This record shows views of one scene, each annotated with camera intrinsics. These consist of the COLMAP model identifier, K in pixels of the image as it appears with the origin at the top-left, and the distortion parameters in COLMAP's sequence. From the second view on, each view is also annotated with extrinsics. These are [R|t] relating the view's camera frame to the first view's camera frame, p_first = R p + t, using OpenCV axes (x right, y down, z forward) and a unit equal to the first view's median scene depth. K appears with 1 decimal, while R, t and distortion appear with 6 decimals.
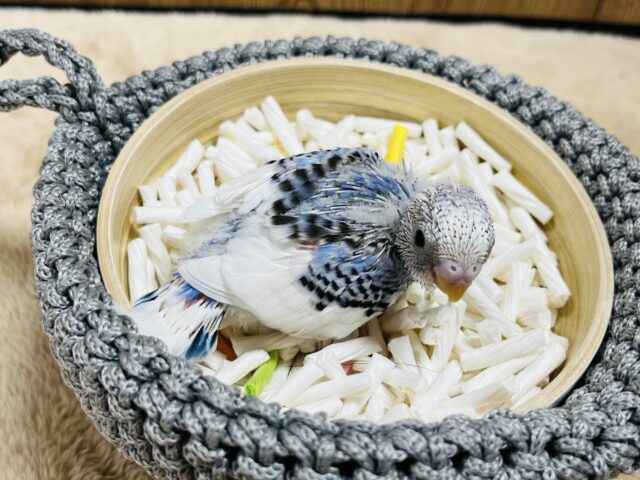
lens RADIAL K [[759.9, 0, 320.0], [0, 759.9, 240.0], [0, 0, 1]] dist [0.000472, -0.040707]
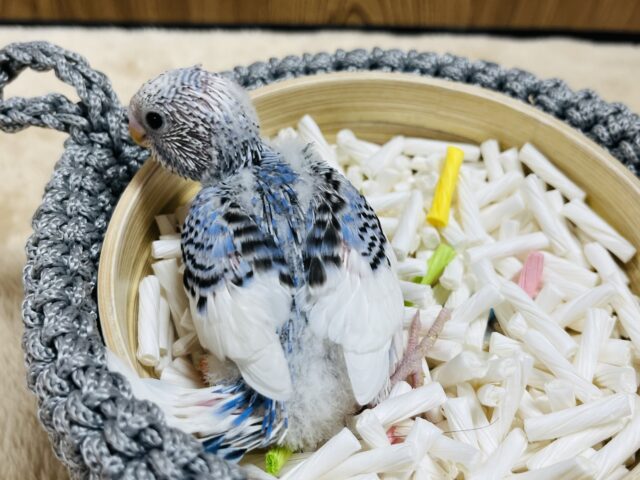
lens RADIAL K [[759.9, 0, 320.0], [0, 759.9, 240.0], [0, 0, 1]] dist [0.000472, -0.040707]
pose [[0.996837, 0.007406, -0.079123, 0.023138], [-0.009951, 0.999444, -0.031827, -0.016807], [0.078843, 0.032513, 0.996357, 0.134731]]
